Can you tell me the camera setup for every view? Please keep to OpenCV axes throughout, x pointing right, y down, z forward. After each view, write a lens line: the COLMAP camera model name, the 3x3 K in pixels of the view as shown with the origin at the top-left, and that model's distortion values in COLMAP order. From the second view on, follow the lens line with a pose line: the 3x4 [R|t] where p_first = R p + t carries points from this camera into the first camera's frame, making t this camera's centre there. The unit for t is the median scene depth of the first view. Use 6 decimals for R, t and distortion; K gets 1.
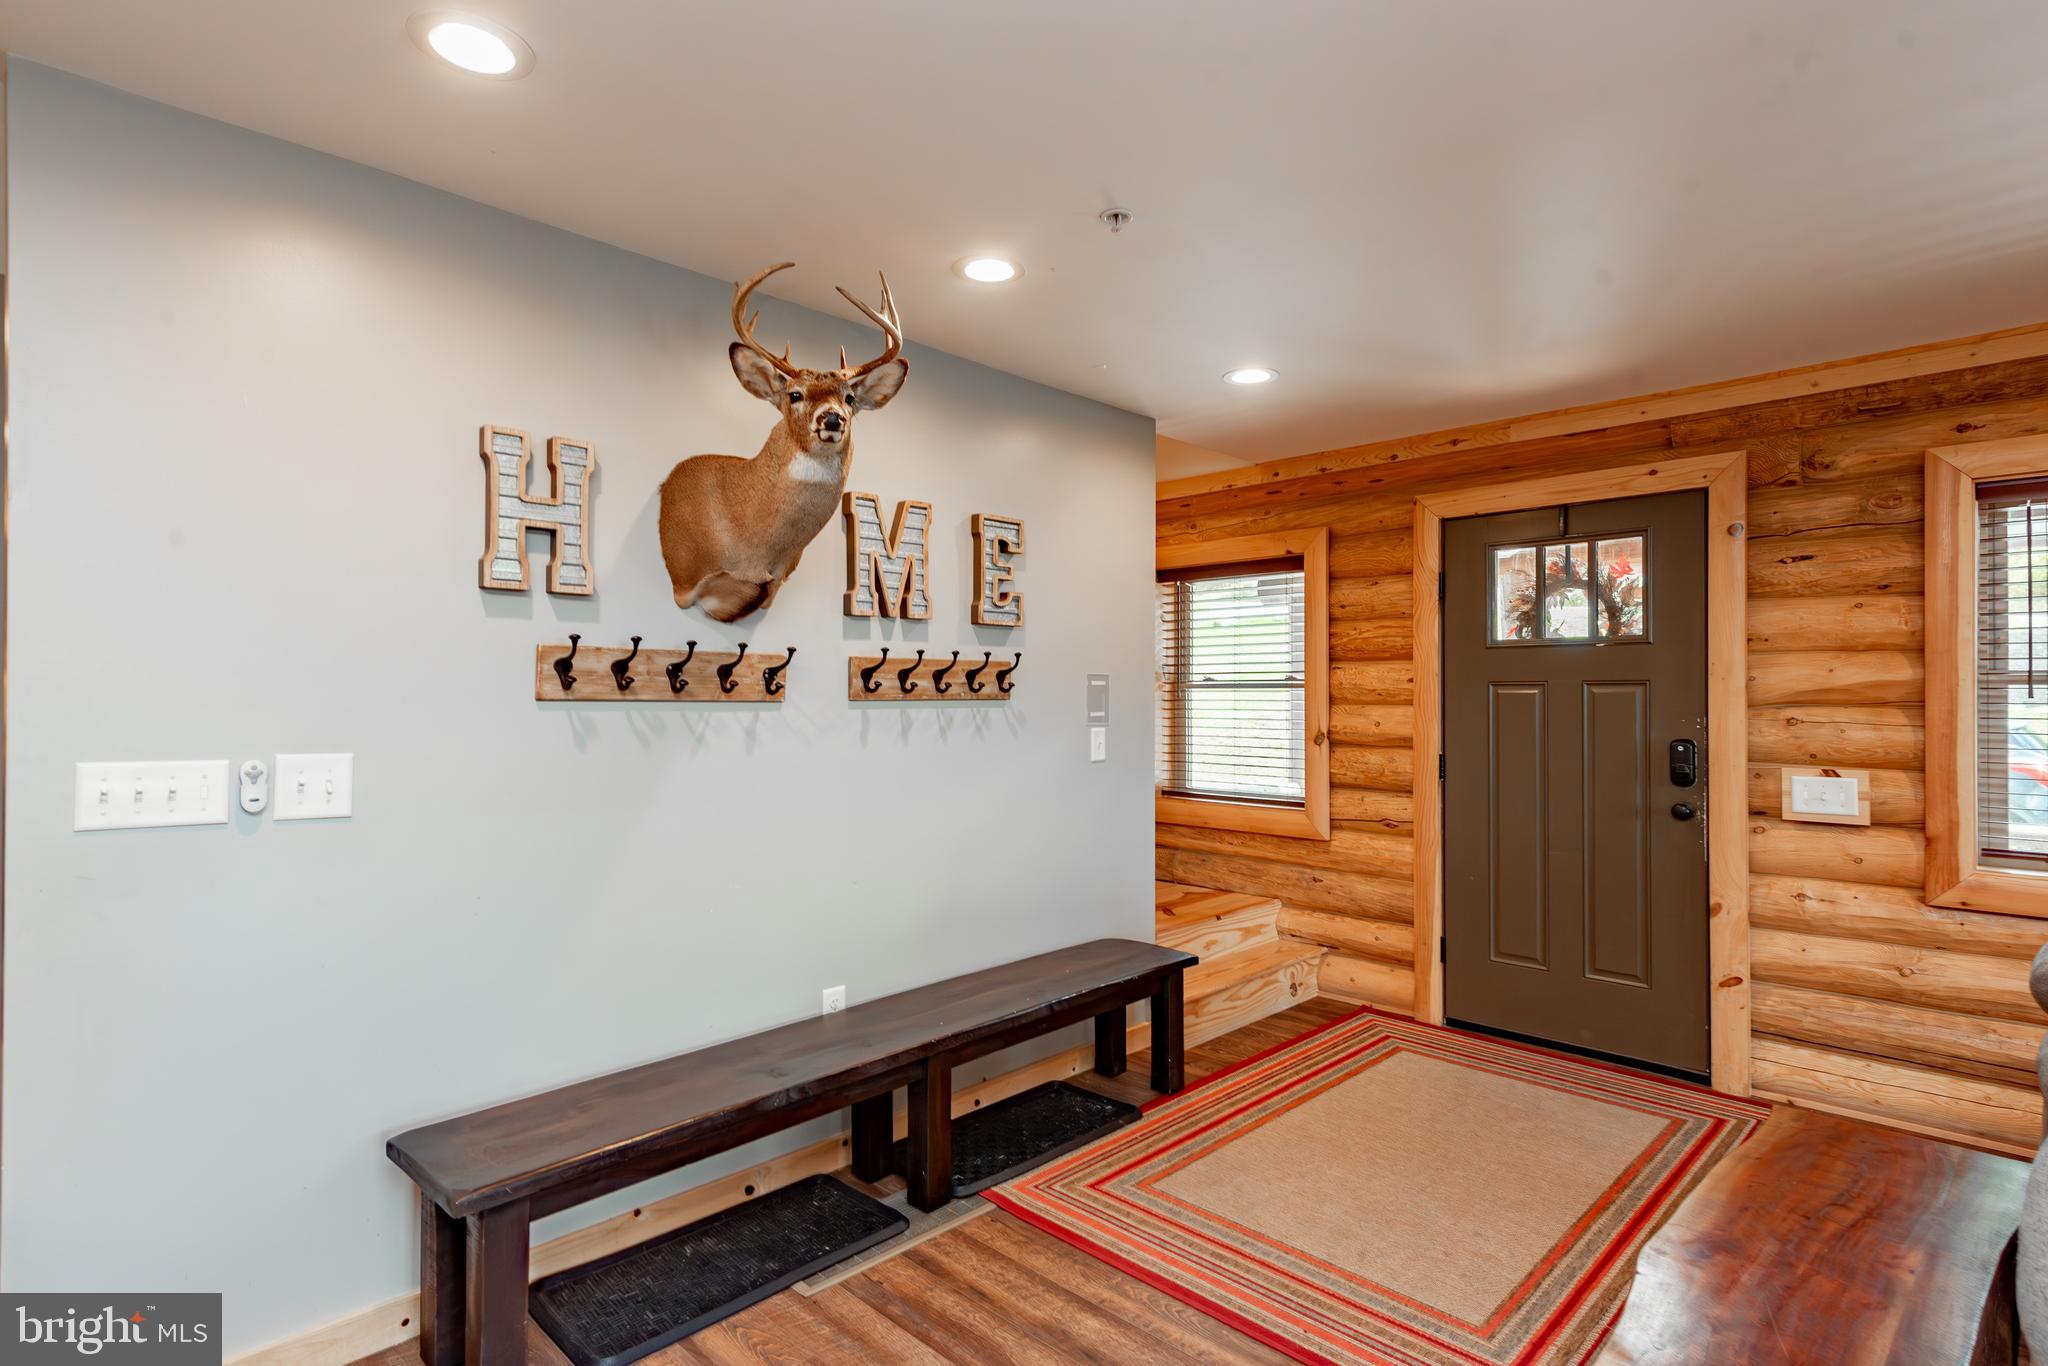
lens RADIAL K [[1018.9, 0, 1030.1], [0, 1018.9, 689.9], [0, 0, 1]] dist [0.001191, -0.000448]
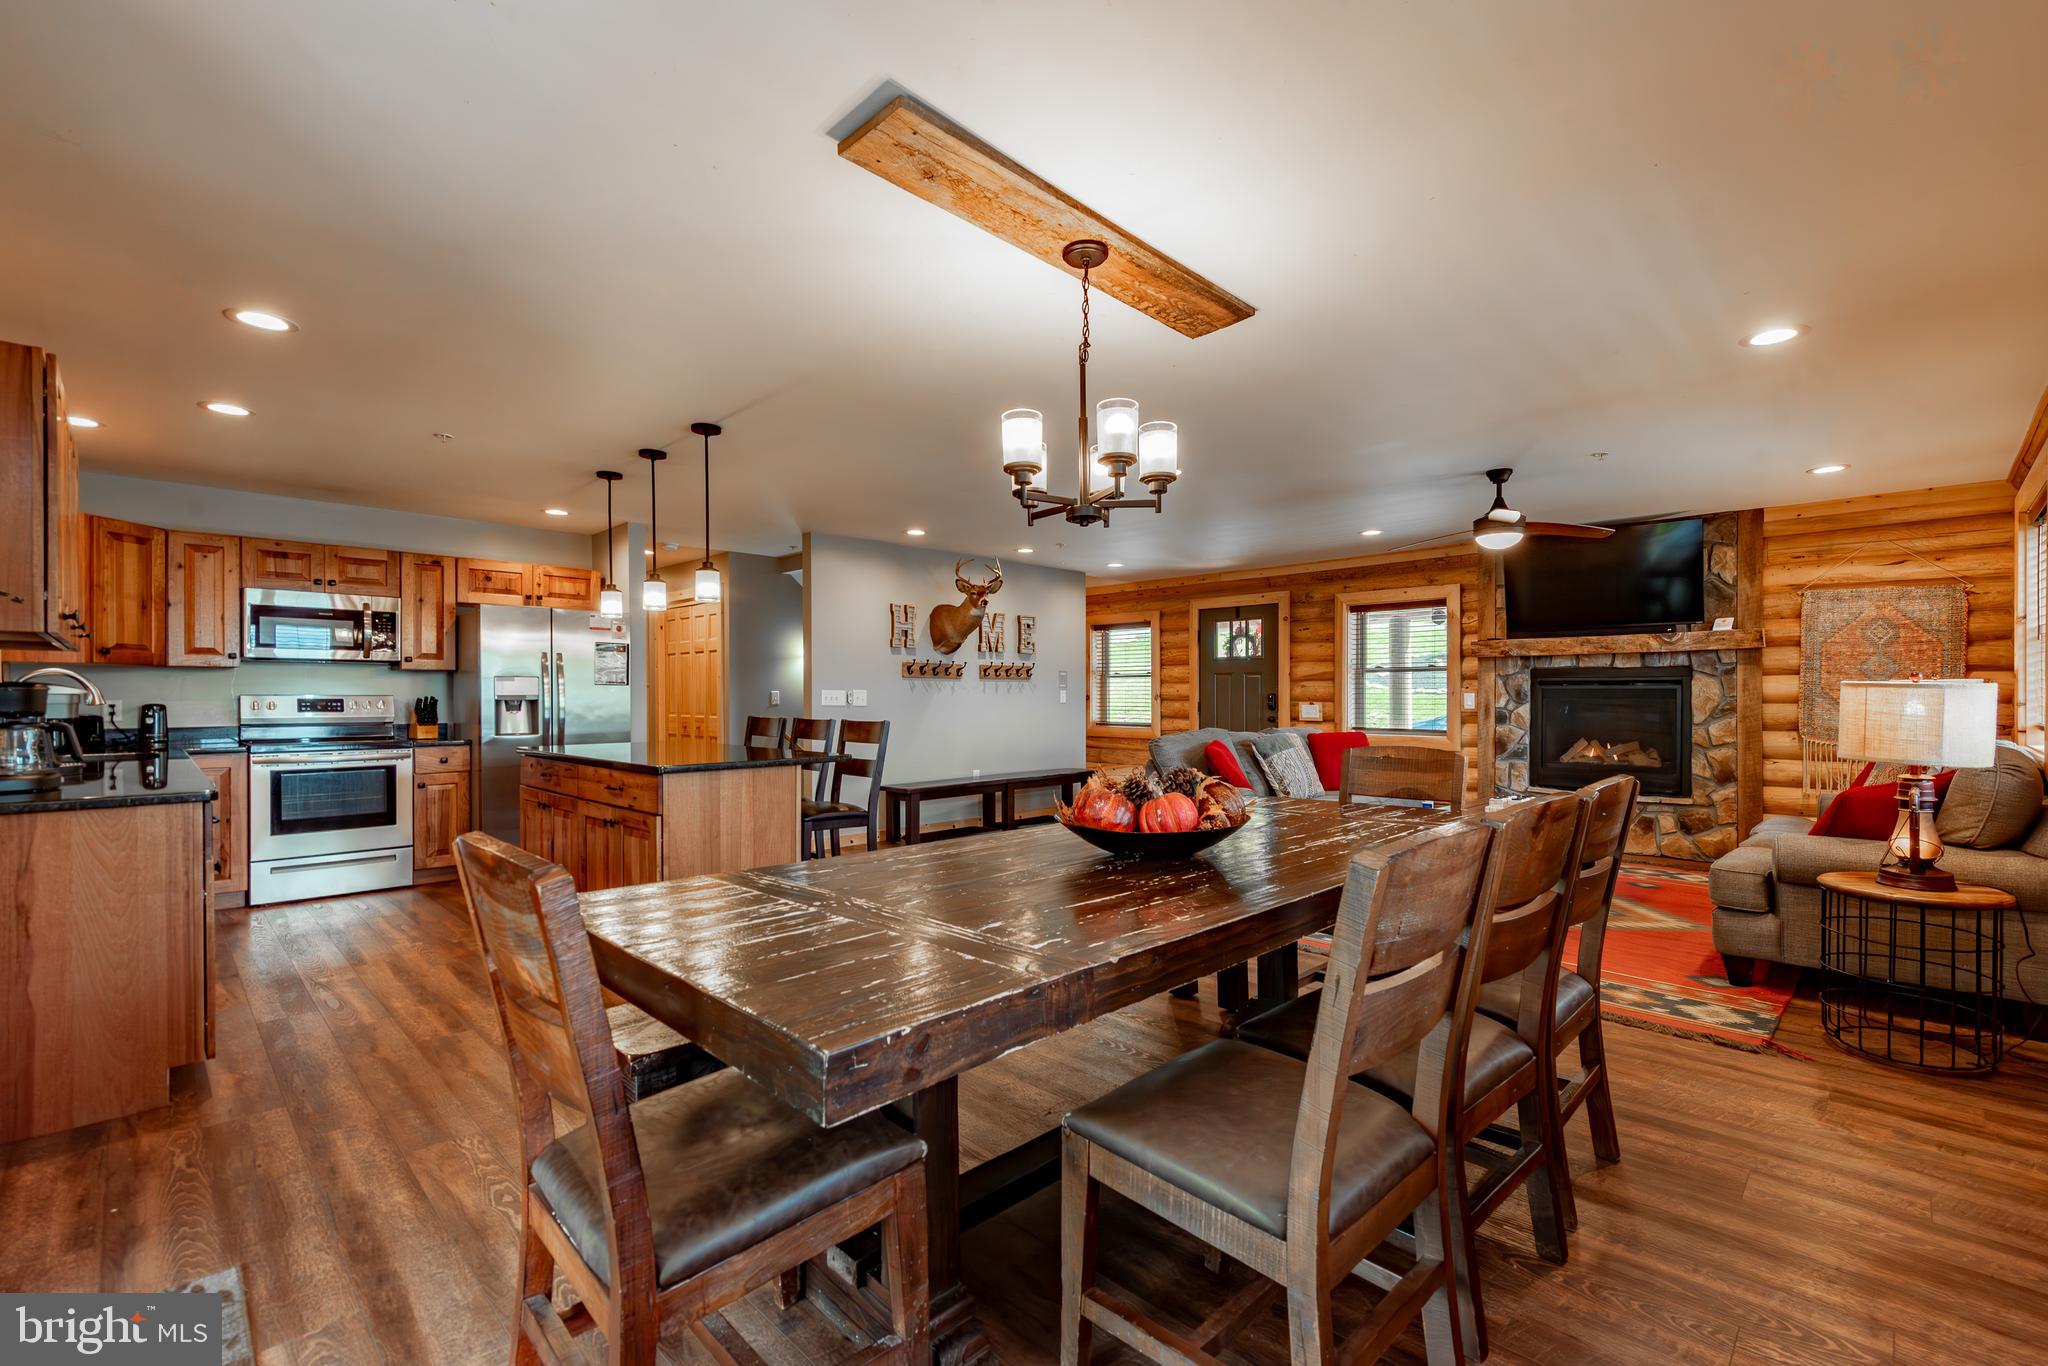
lens RADIAL K [[875.9, 0, 1033.2], [0, 875.9, 700.2], [0, 0, 1]] dist [0.004963, -0.004424]
pose [[0.999996, -0.002871, 0.000101, -0.013283], [0.002870, 0.999919, 0.012421, 0.038075], [-0.000137, -0.012421, 0.999923, -1.488298]]
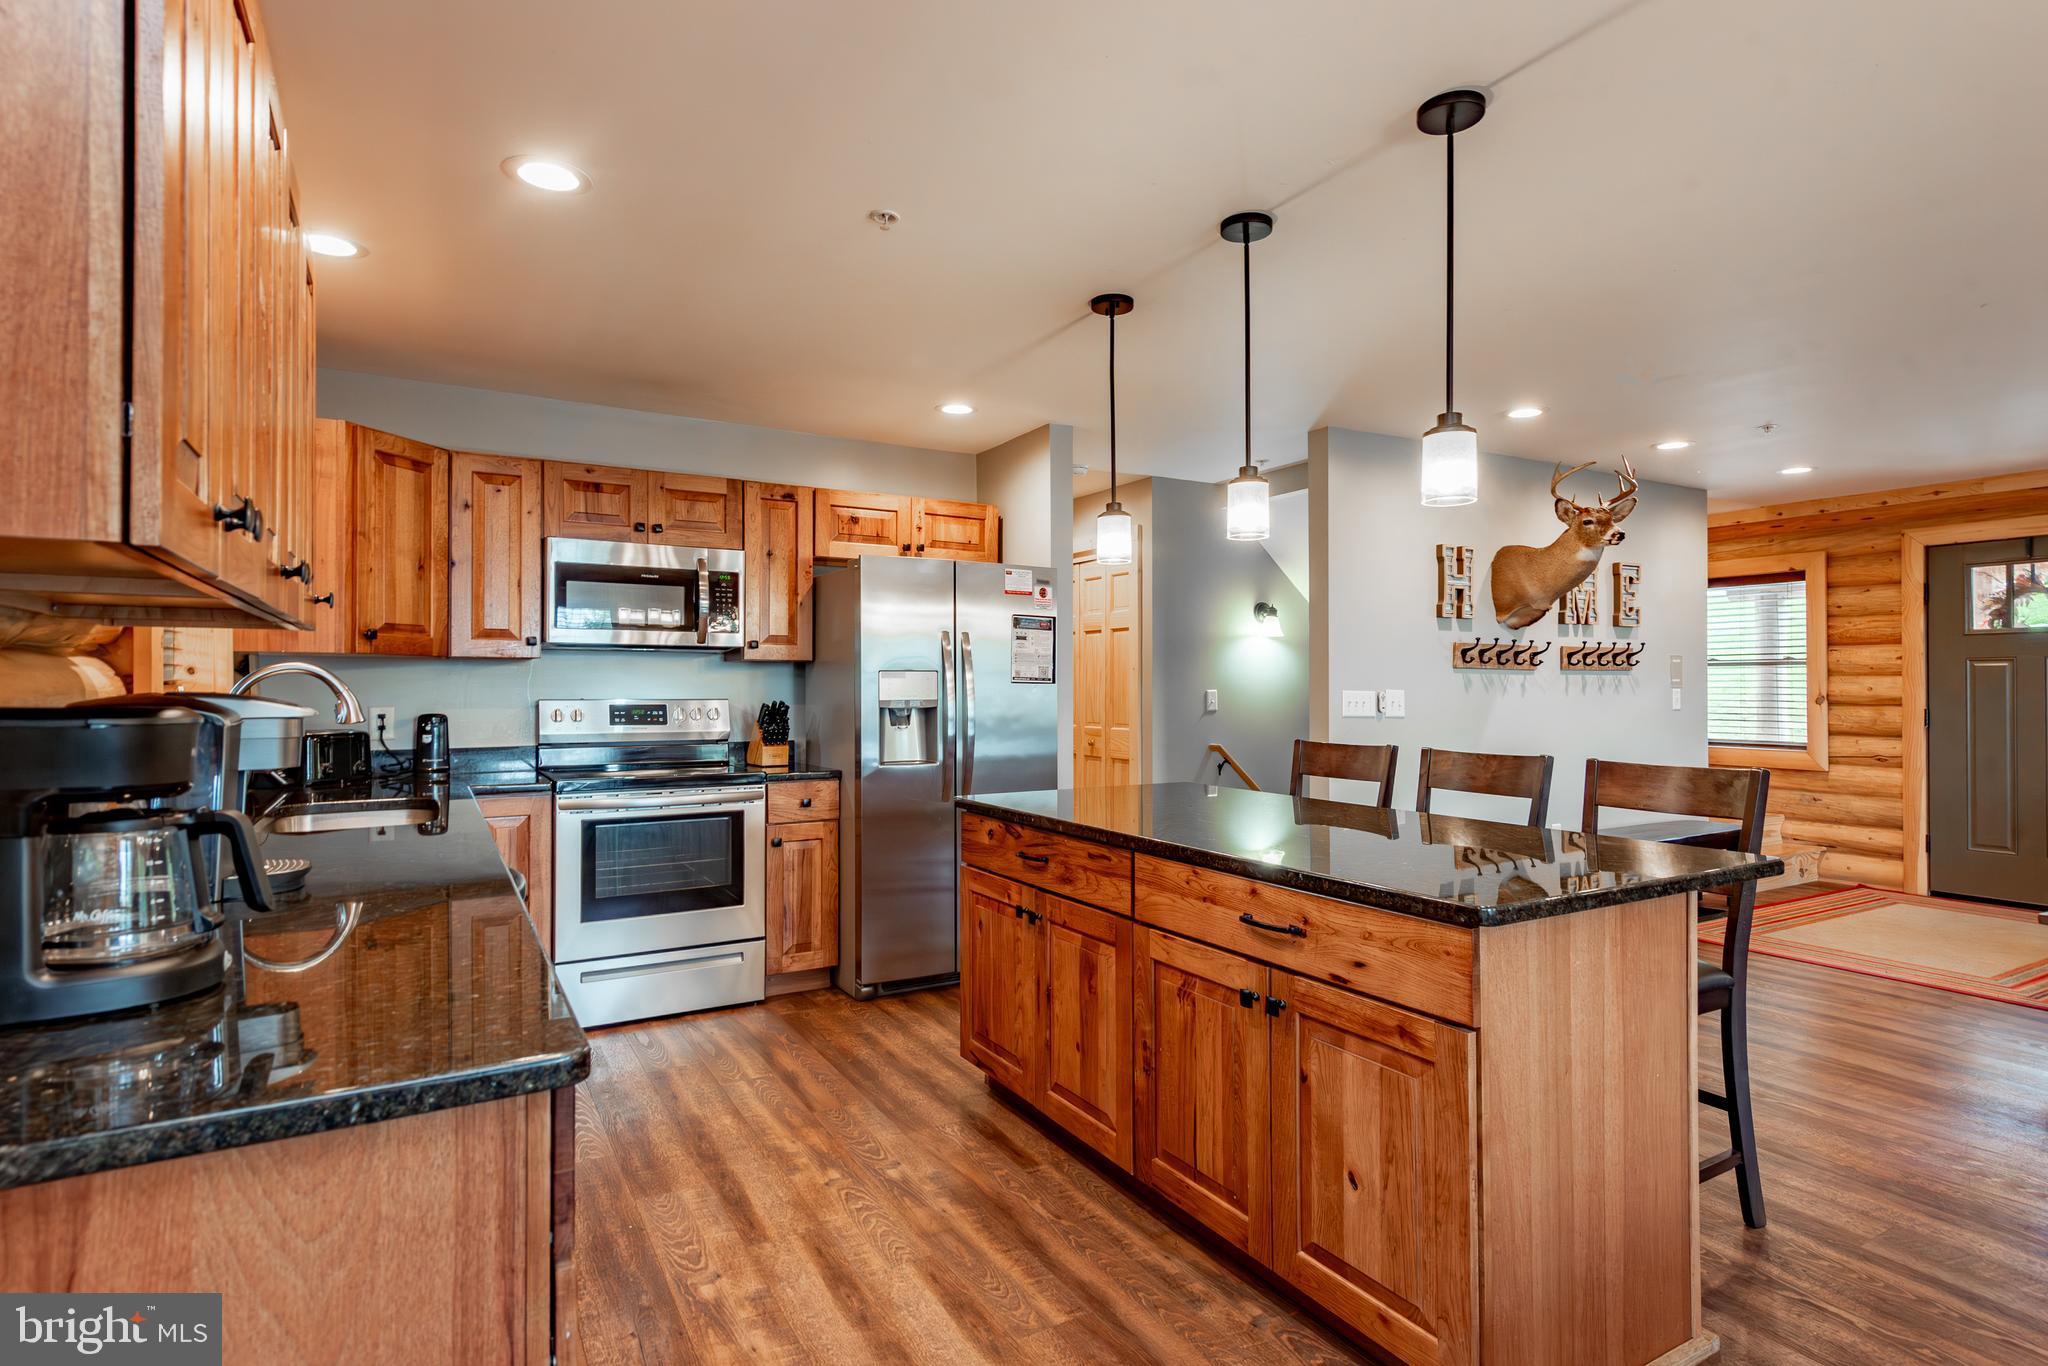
lens RADIAL K [[1036.4, 0, 1024.0], [0, 1036.4, 683.0], [0, 0, 1]] dist [0.019589, -0.015727]
pose [[0.963280, -0.003025, -0.268481, -0.540852], [0.003688, 0.999991, 0.001966, 0.023596], [0.268473, -0.002884, 0.963283, -0.959906]]
